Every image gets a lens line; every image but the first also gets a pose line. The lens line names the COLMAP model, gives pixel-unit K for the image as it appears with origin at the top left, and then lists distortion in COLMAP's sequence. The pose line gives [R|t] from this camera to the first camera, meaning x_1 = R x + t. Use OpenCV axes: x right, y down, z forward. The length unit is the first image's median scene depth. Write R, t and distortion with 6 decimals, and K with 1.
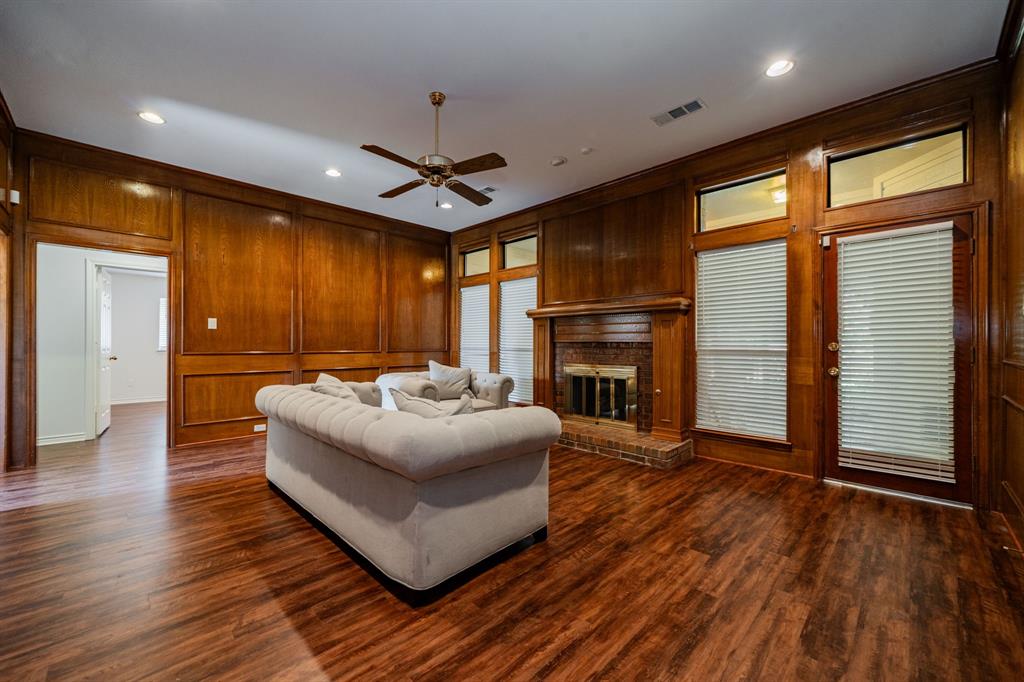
lens RADIAL K [[403.4, 0, 507.9], [0, 403.4, 341.2], [0, 0, 1]] dist [-0.003281, -0.000206]
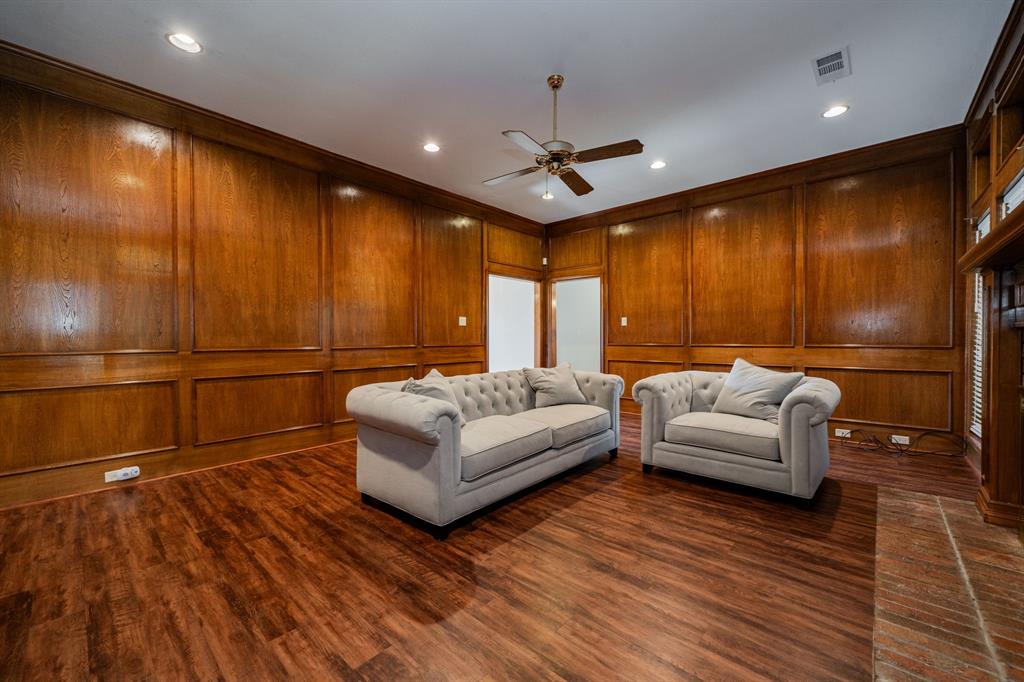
lens RADIAL K [[403.4, 0, 510.2], [0, 403.4, 338.2], [0, 0, 1]] dist [-0.003281, -0.000206]
pose [[0.051625, -0.002661, -0.998663, 0.706835], [0.012583, 0.999919, -0.002014, 0.009846], [0.998587, -0.012463, 0.051654, 0.749959]]
